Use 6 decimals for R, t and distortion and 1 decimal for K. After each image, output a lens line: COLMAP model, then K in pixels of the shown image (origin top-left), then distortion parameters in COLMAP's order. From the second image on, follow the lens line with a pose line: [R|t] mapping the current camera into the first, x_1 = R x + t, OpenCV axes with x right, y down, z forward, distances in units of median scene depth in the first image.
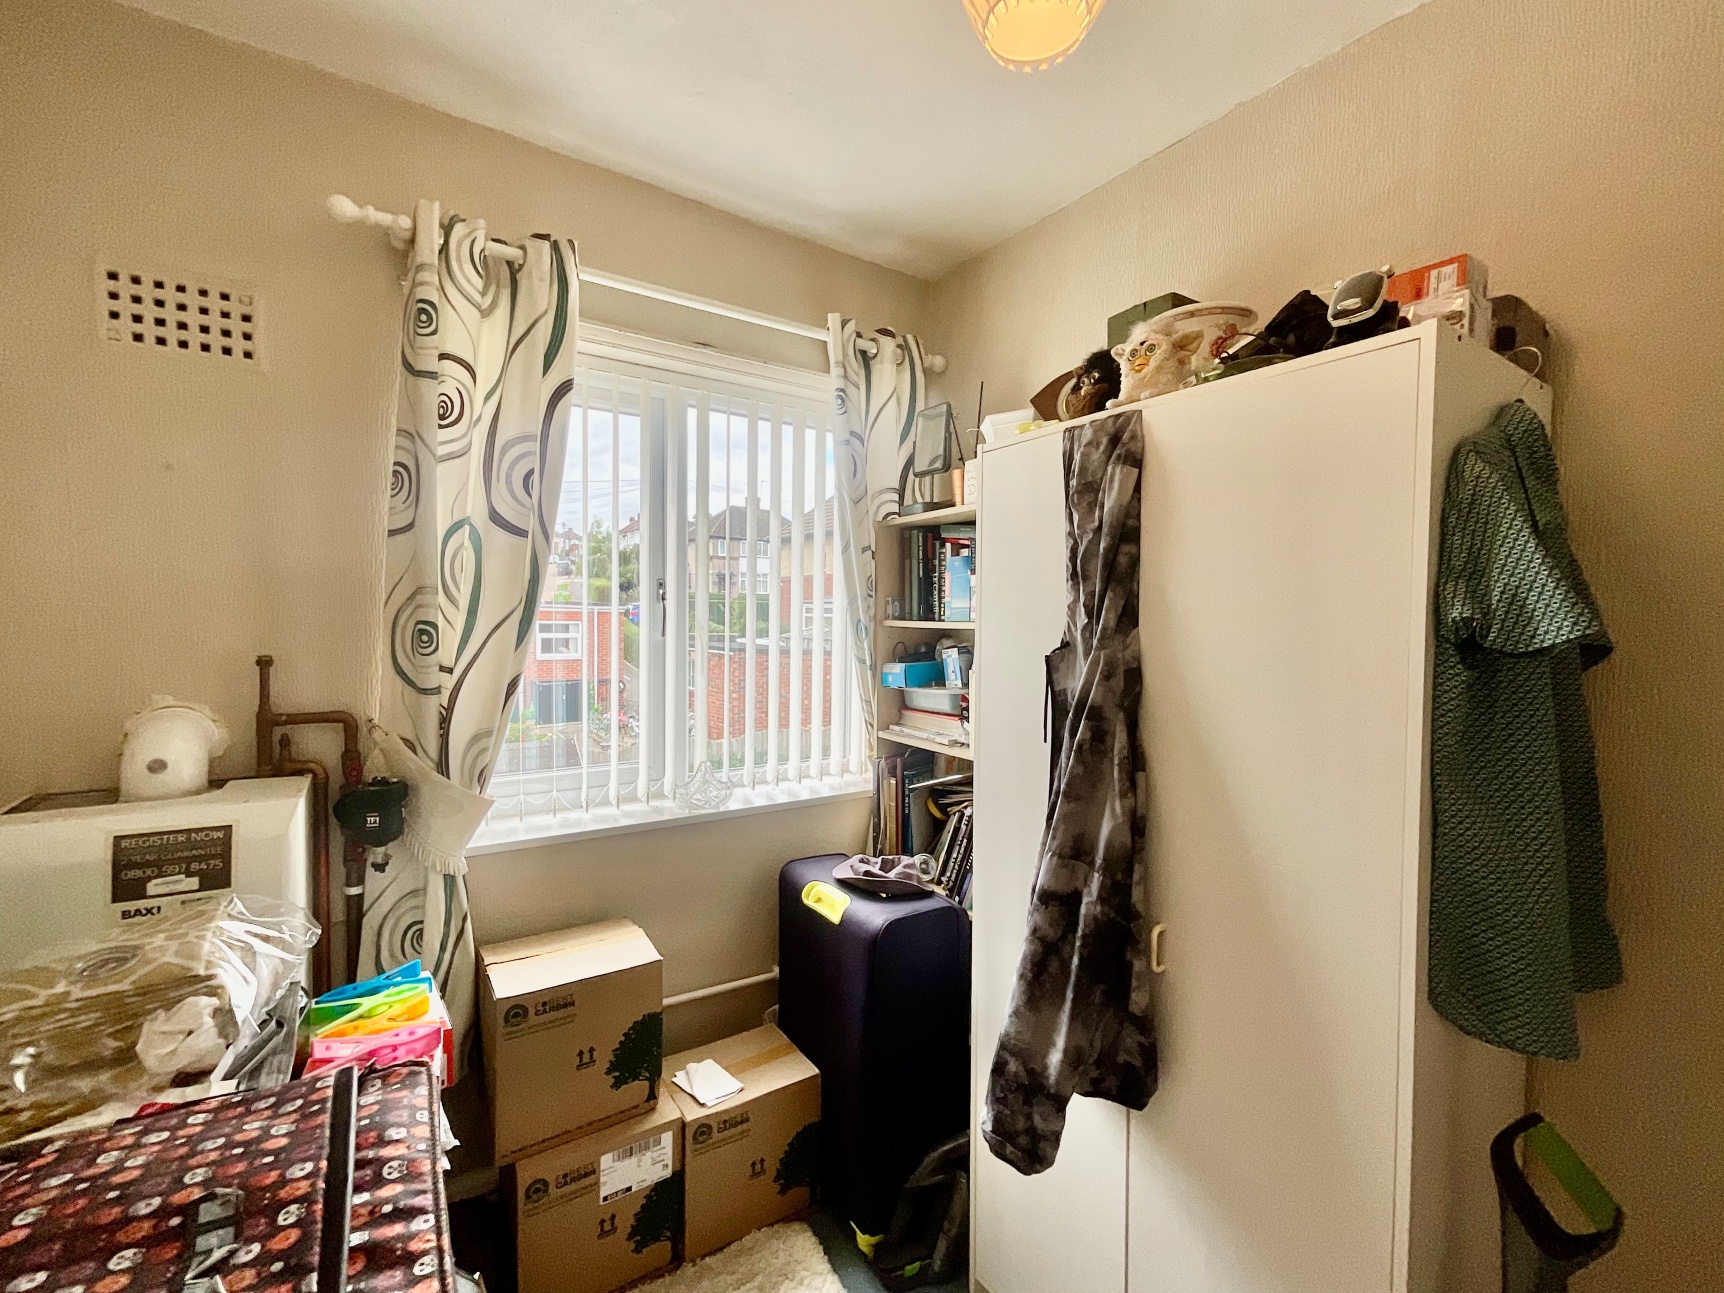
lens RADIAL K [[730.9, 0, 862.0], [0, 730.9, 649.5], [0, 0, 1]] dist [-0.004757, 0.000764]
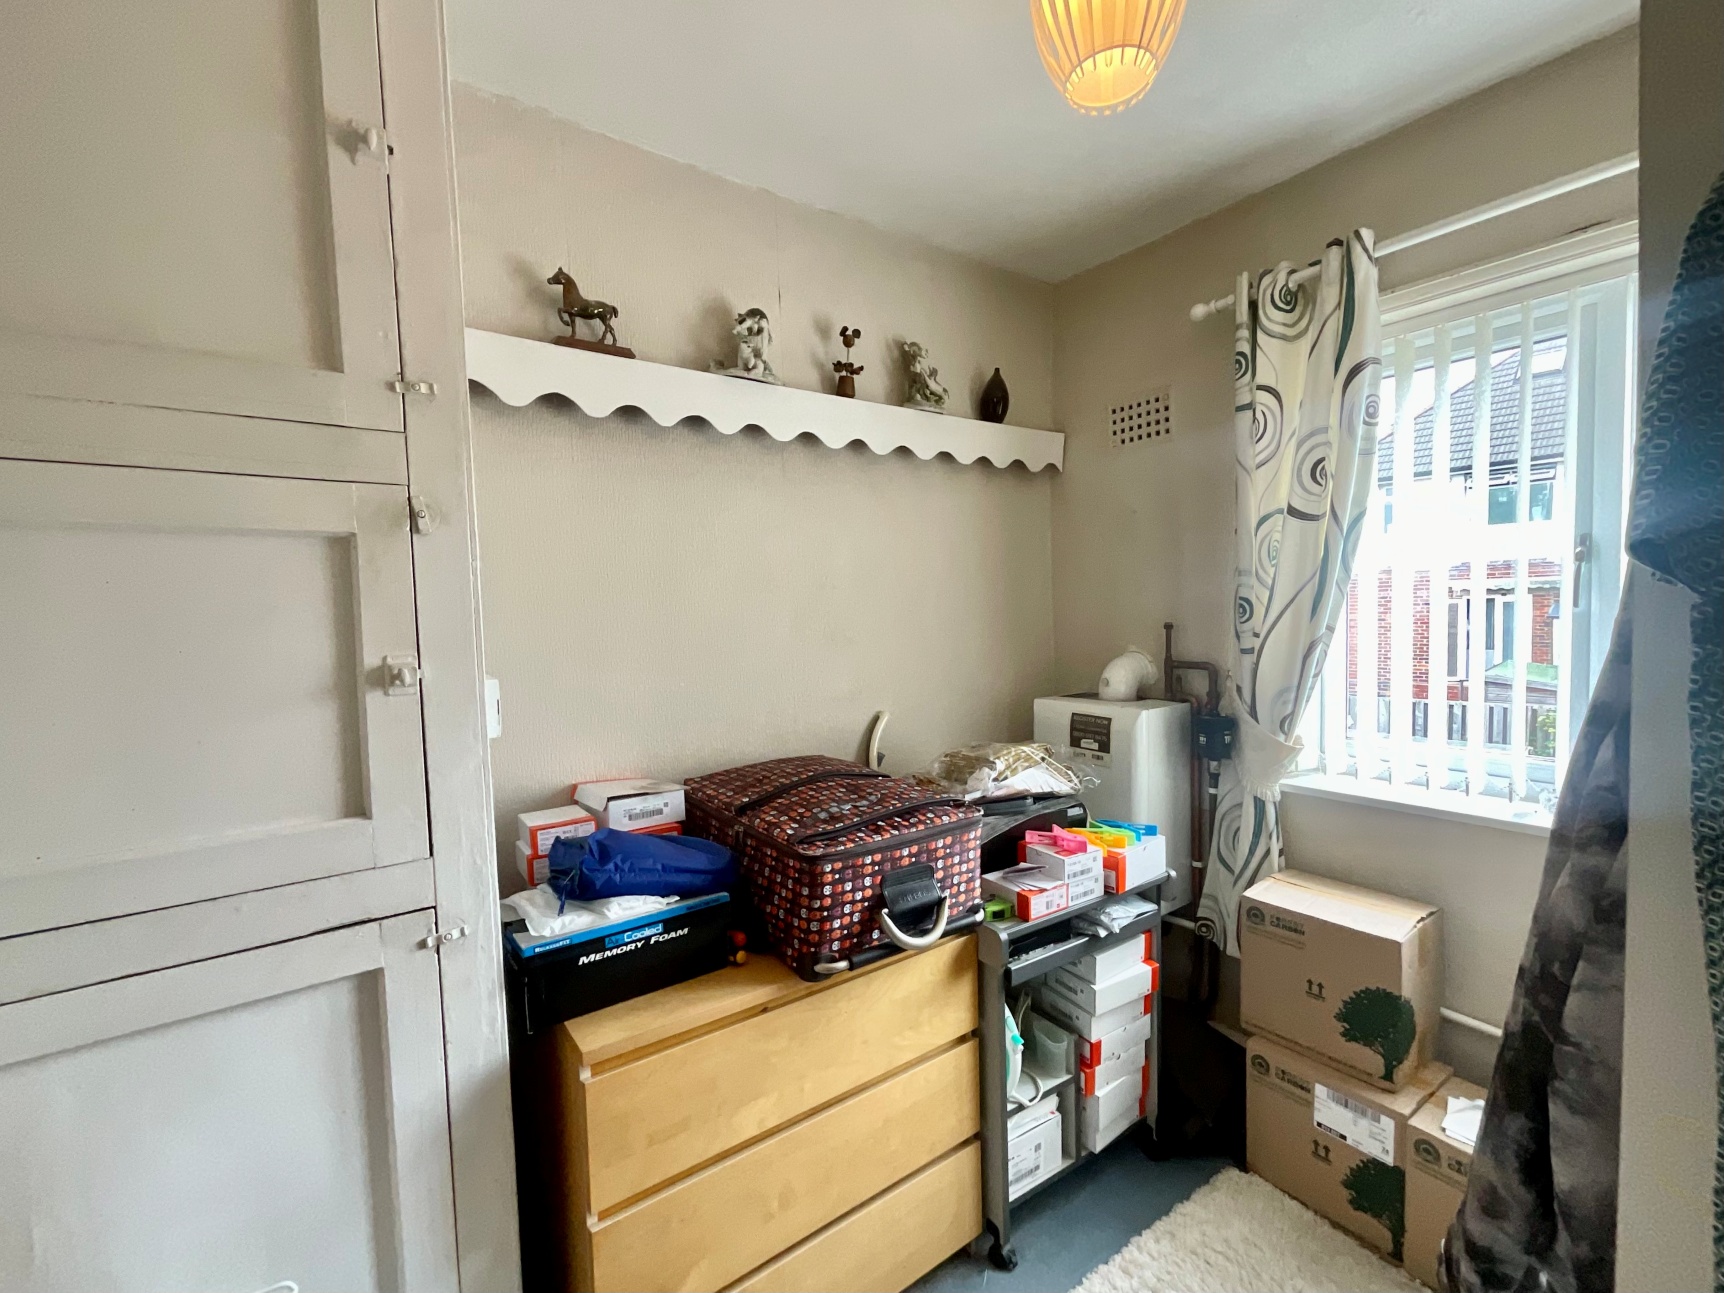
lens RADIAL K [[730.9, 0, 860.4], [0, 730.9, 645.2], [0, 0, 1]] dist [-0.004757, 0.000764]
pose [[0.042556, 0.038730, -0.998343, 0.683630], [-0.015565, 0.999153, 0.038098, 0.007040], [0.998973, 0.013917, 0.043123, 0.260831]]
